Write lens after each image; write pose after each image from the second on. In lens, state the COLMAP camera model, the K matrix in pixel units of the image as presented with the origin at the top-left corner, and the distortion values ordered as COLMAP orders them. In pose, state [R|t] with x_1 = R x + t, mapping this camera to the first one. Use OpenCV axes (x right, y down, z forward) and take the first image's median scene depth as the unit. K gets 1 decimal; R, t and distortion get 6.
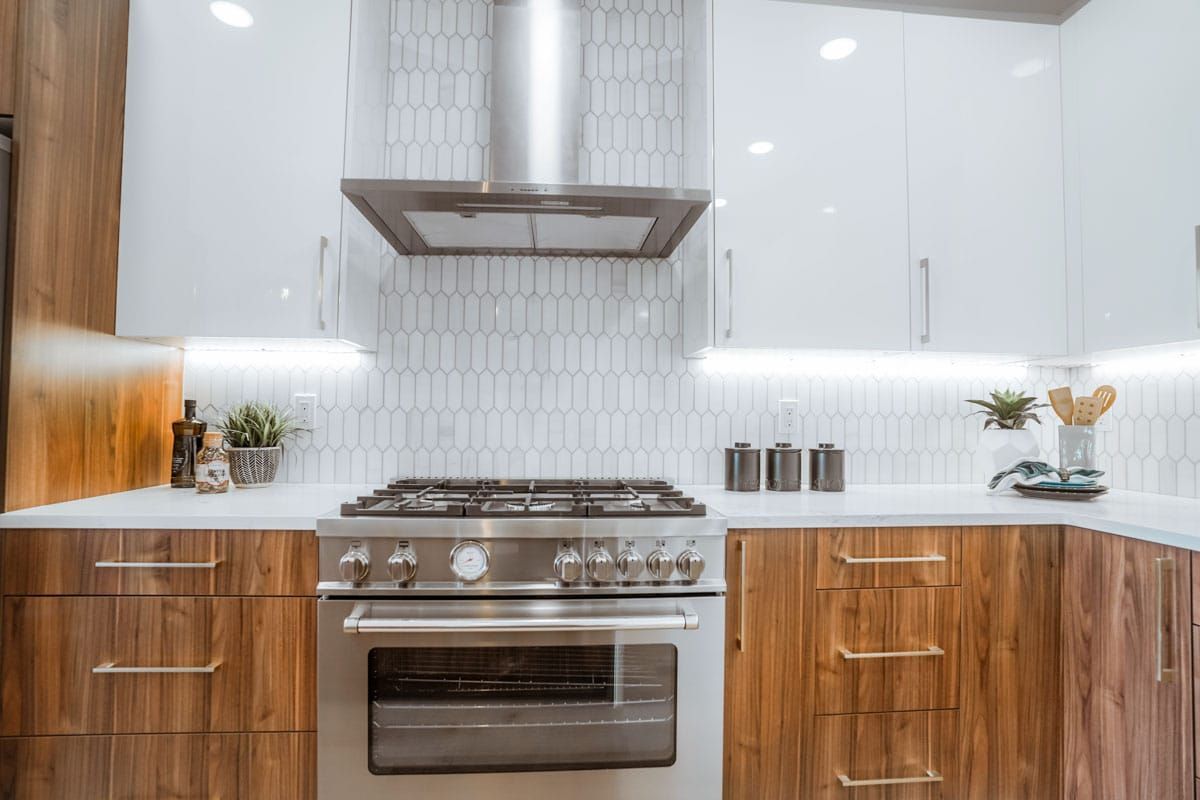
lens RADIAL K [[576.8, 0, 598.6], [0, 576.8, 407.3], [0, 0, 1]] dist [-0.033516, 0.000542]
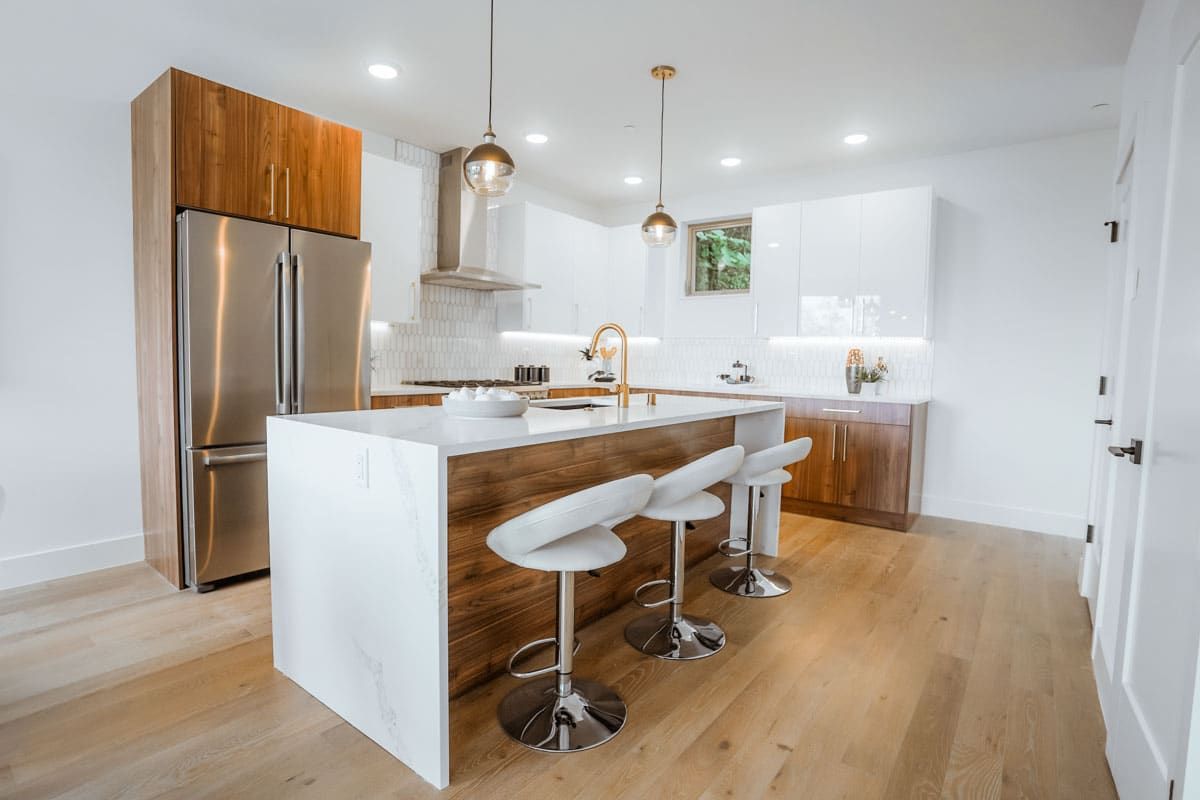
lens RADIAL K [[590.1, 0, 600.6], [0, 590.1, 396.0], [0, 0, 1]] dist [-0.077870, 0.041730]
pose [[0.671529, -0.040885, 0.739849, -1.847663], [-0.029435, 0.996217, 0.081769, -0.037750], [-0.740393, -0.076688, 0.667785, -1.351417]]
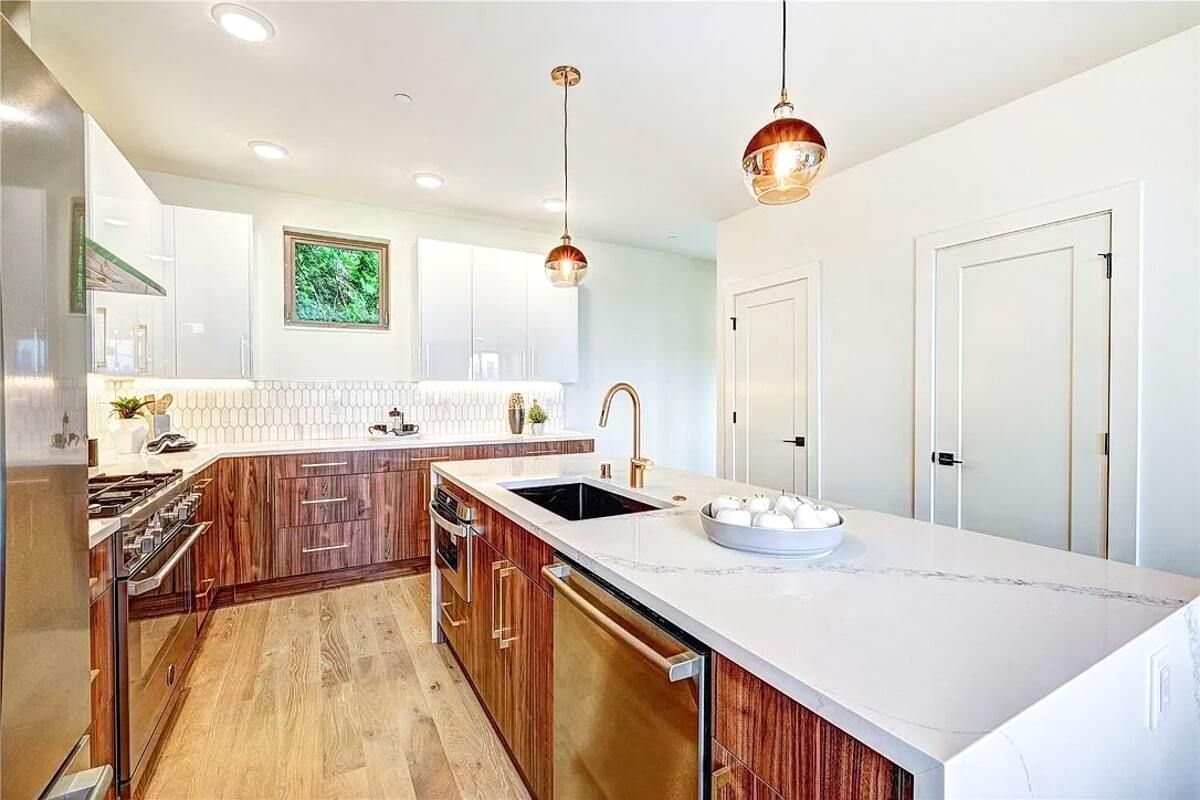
lens RADIAL K [[523.6, 0, 600.0], [0, 523.6, 400.0], [0, 0, 1]] dist [-0.010033, -0.000092]
pose [[-0.409330, -0.026002, 0.912016, -1.609739], [-0.020354, 0.999605, 0.019364, -0.096171], [-0.912159, -0.010637, -0.409698, 0.406209]]
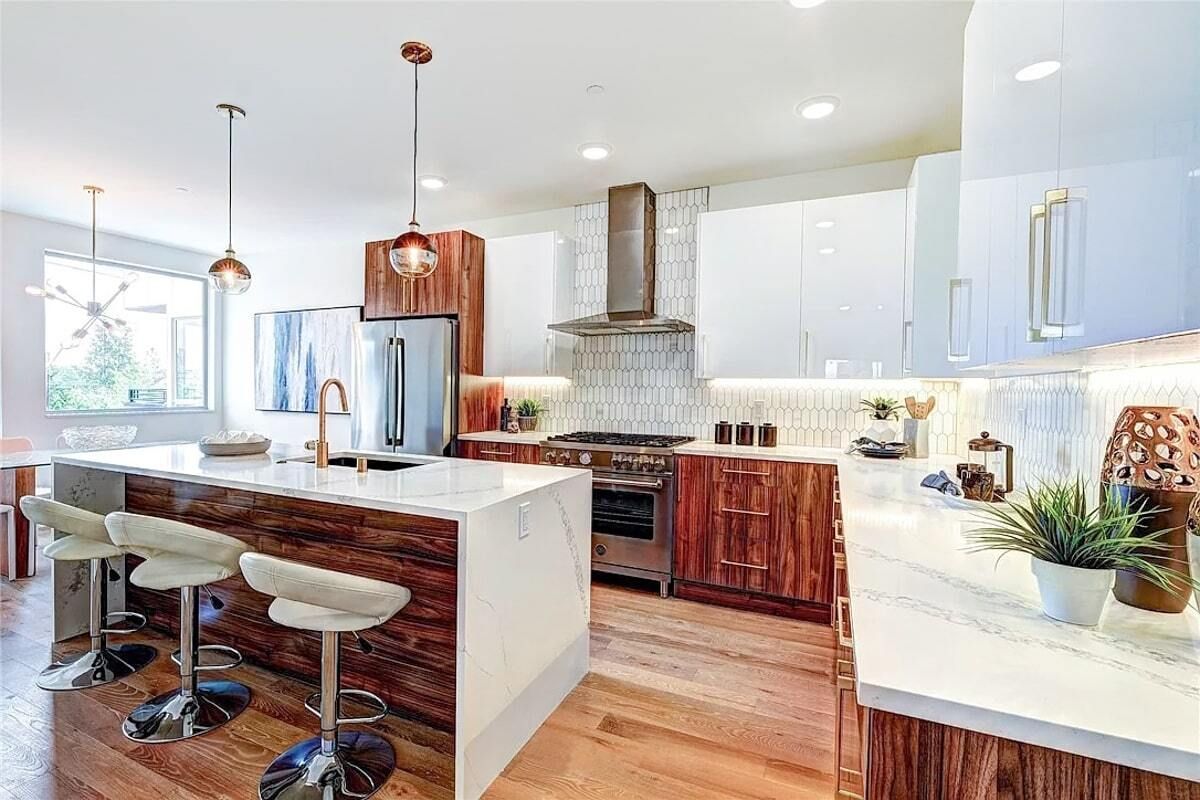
lens RADIAL K [[560.2, 0, 561.3], [0, 560.2, 394.3], [0, 0, 1]] dist [-0.000706, 0.000020]
pose [[0.859525, 0.009850, -0.510998, 0.917925], [0.003293, 0.999687, 0.024809, -0.104044], [0.511082, -0.023006, 0.859224, -1.221892]]
